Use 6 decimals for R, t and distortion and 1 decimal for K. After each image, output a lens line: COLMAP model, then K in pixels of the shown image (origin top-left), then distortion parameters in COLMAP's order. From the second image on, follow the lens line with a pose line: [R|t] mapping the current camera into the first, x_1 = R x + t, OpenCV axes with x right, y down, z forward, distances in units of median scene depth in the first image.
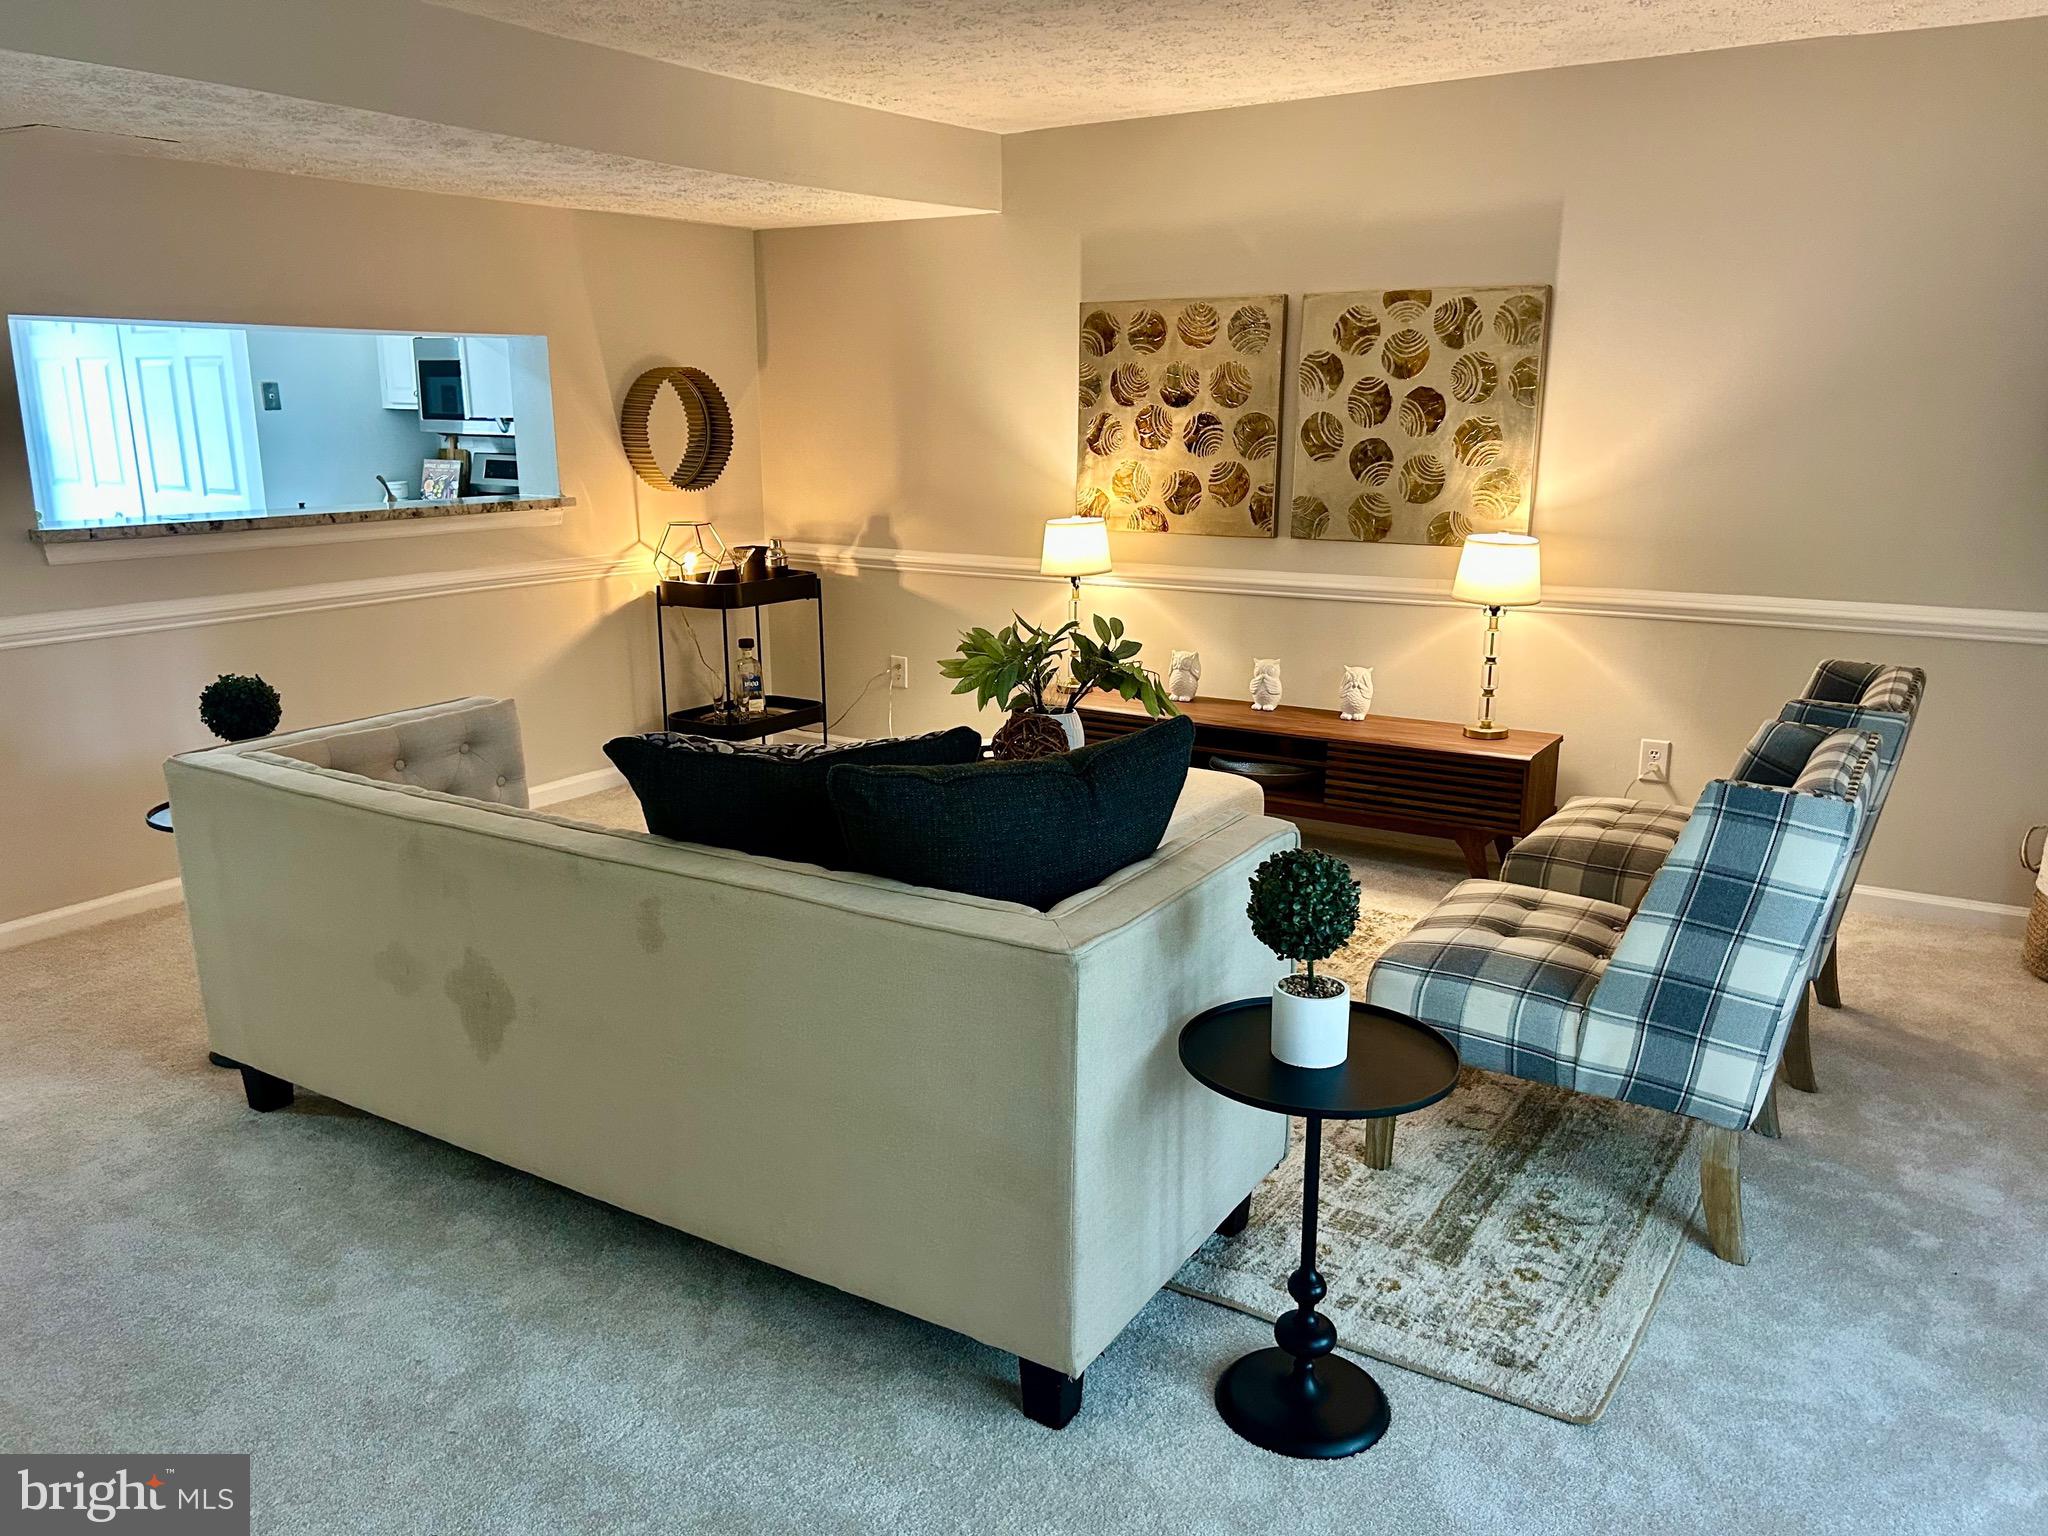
lens RADIAL K [[1546.2, 0, 1020.1], [0, 1546.2, 769.0], [0, 0, 1]] dist [0.053105, -0.061082]
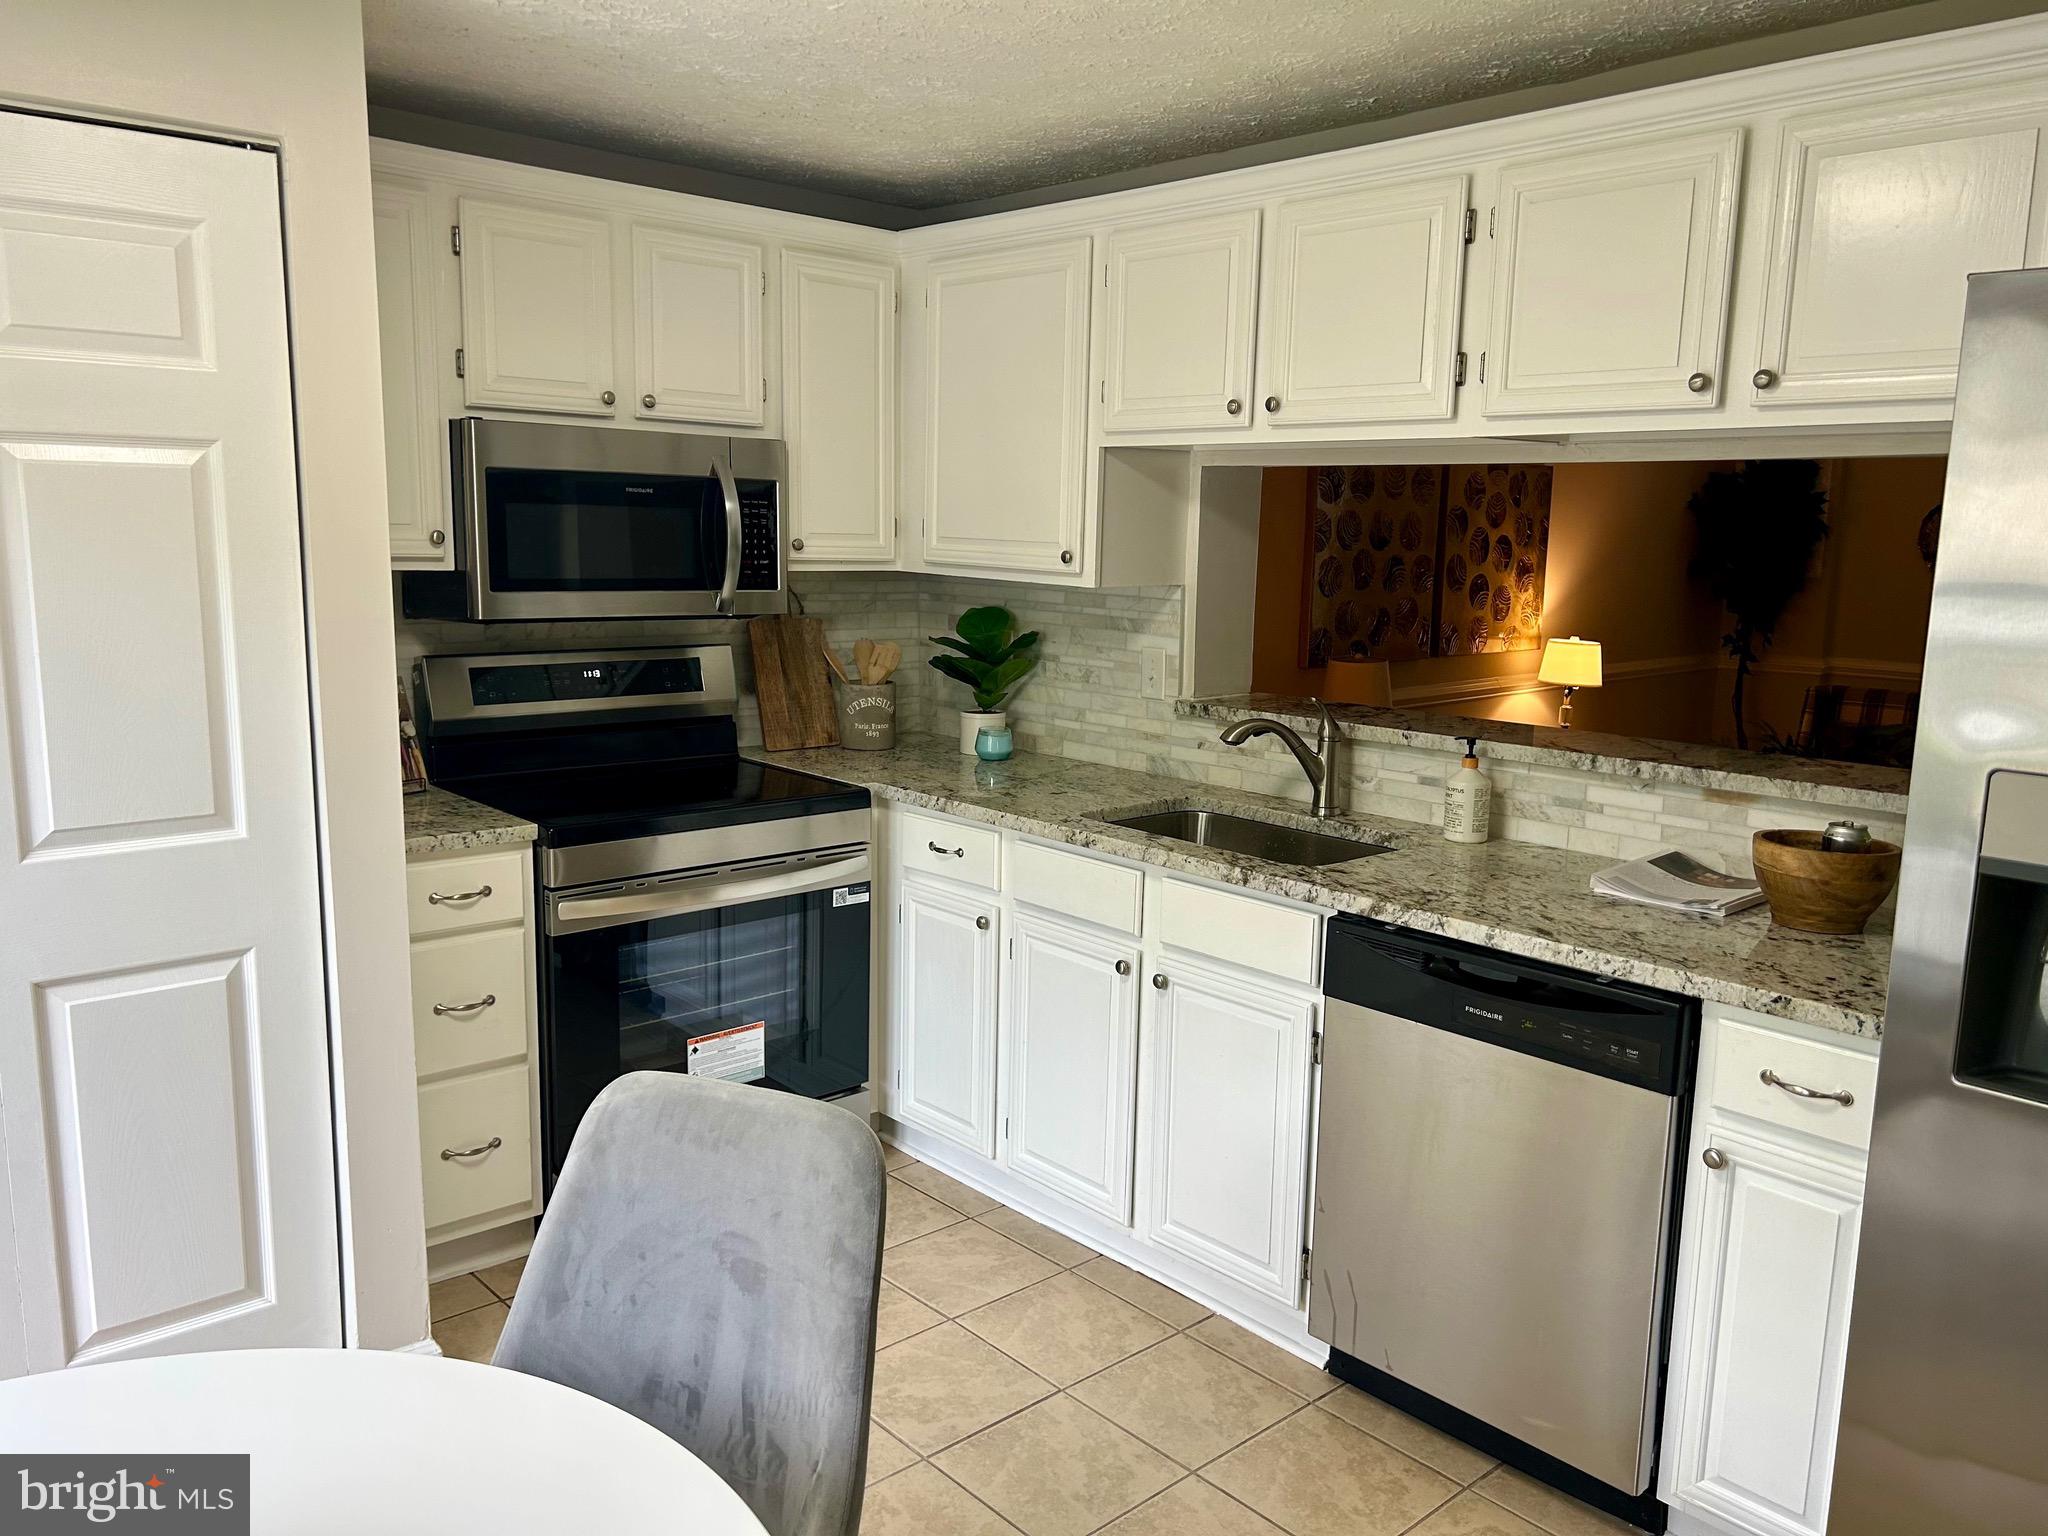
lens RADIAL K [[1546.2, 0, 1061.5], [0, 1546.2, 782.8], [0, 0, 1]] dist [0.053105, -0.061082]
pose [[0.258531, -0.155946, 0.953332, -1.402749], [0.213335, 0.971734, 0.101103, -0.313240], [-0.942152, 0.177241, 0.284492, 1.249237]]
